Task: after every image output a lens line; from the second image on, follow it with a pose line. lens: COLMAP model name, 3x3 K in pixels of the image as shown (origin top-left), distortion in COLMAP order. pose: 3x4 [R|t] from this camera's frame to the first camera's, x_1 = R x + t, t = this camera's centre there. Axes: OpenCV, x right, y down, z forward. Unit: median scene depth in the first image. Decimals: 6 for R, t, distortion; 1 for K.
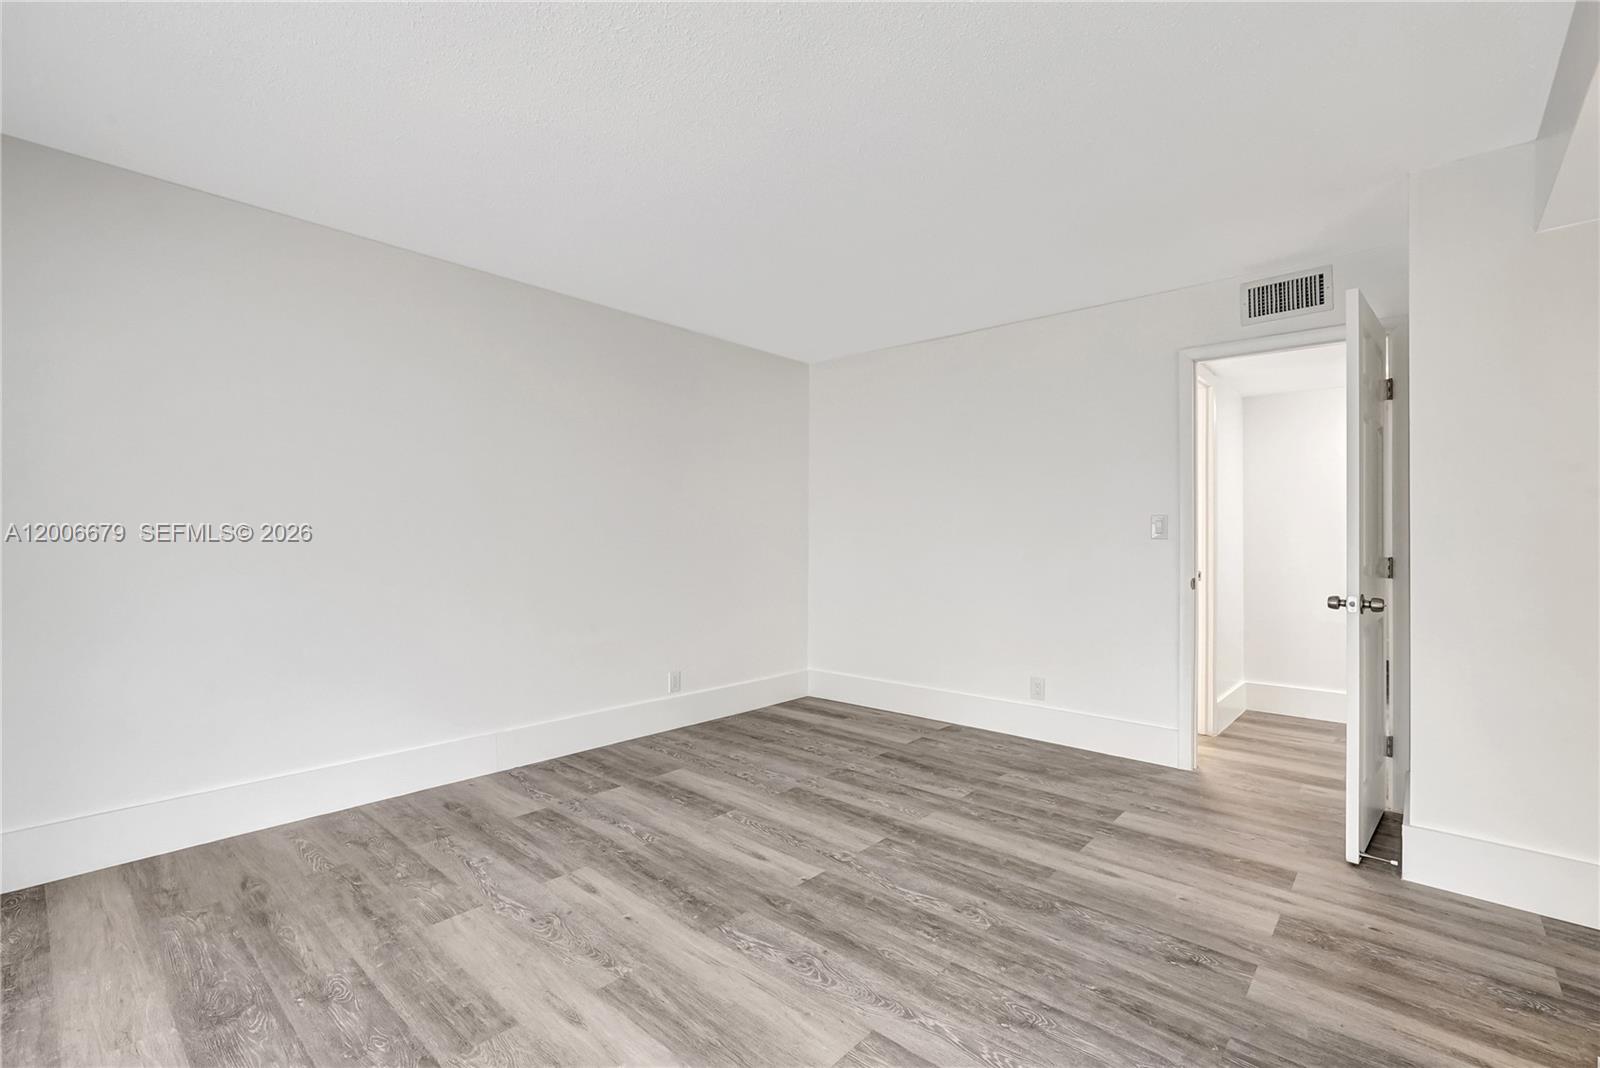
lens RADIAL K [[713.6, 0, 796.8], [0, 713.6, 523.9], [0, 0, 1]] dist [-0.003836, 0.001302]
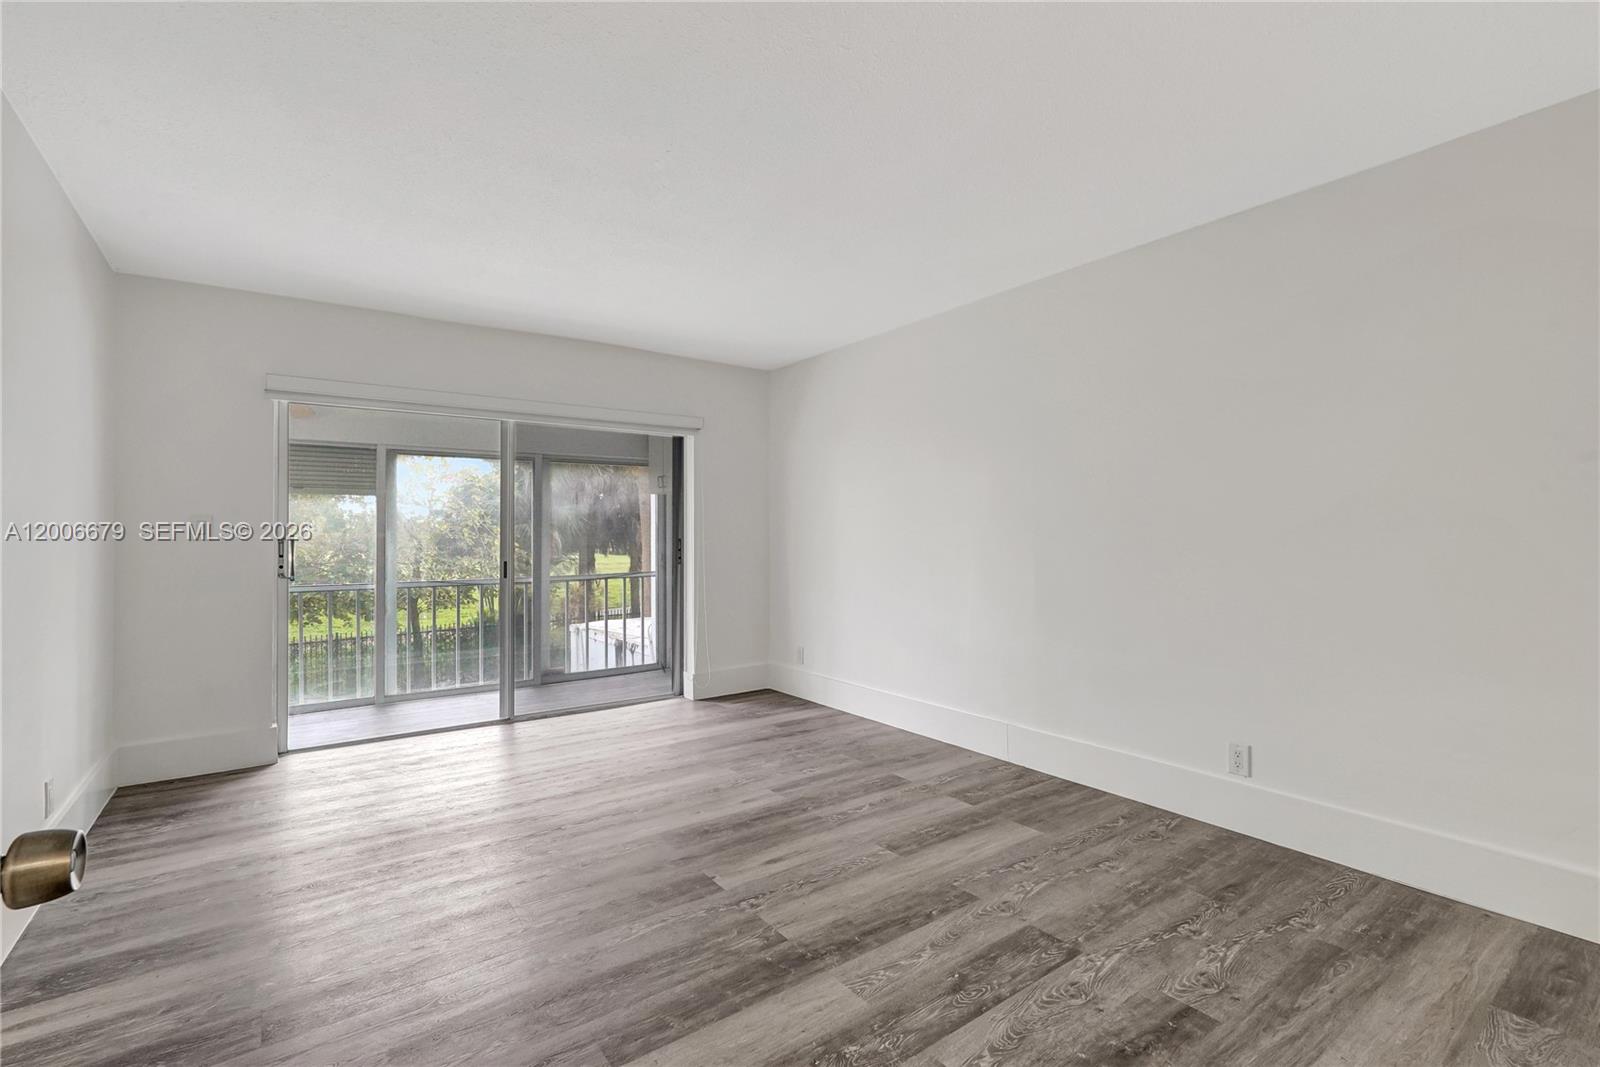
lens RADIAL K [[727.4, 0, 800.0], [0, 727.4, 533.5], [0, 0, 1]] dist [-0.004686, 0.000107]
pose [[-0.215776, -0.006401, -0.976422, 0.915199], [0.023277, 0.999661, -0.011697, 0.027306], [0.976165, -0.025253, -0.215554, 1.255759]]
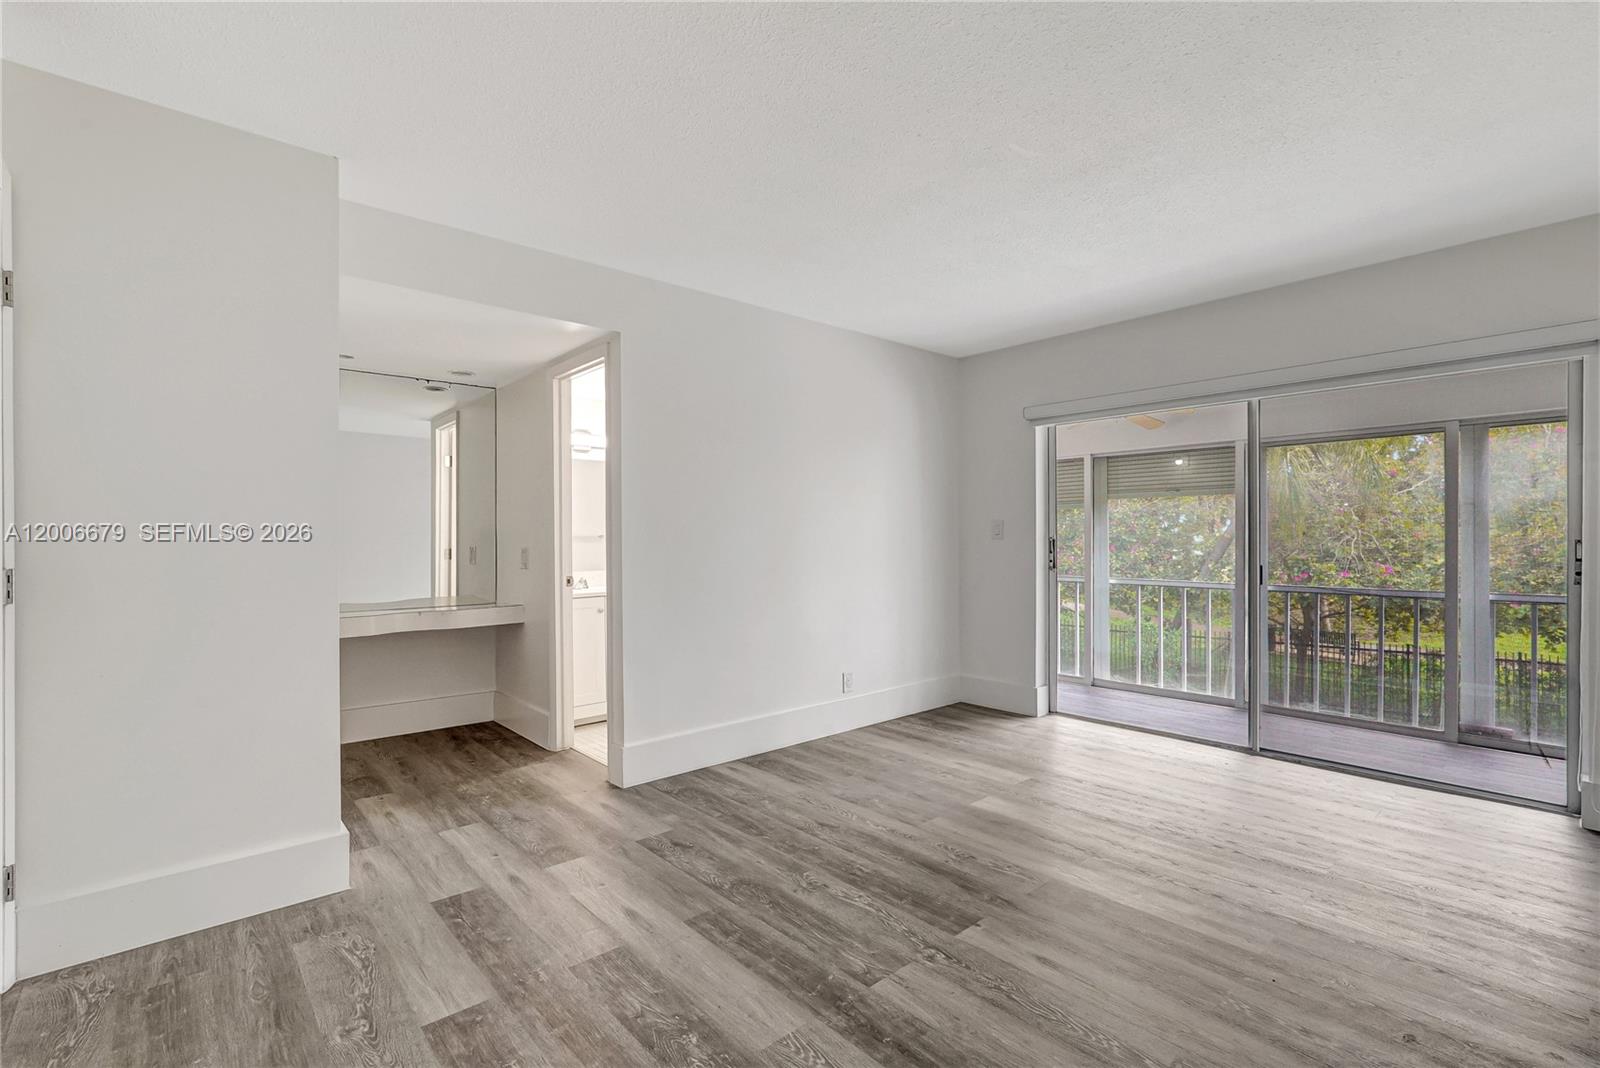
lens RADIAL K [[714.4, 0, 797.1], [0, 714.4, 538.8], [0, 0, 1]] dist [-0.011994, -0.000105]
pose [[-0.992844, -0.004090, 0.119346, 0.120589], [-0.006623, 0.999761, -0.020841, 0.034516], [-0.119232, -0.021482, -0.992634, 1.780645]]
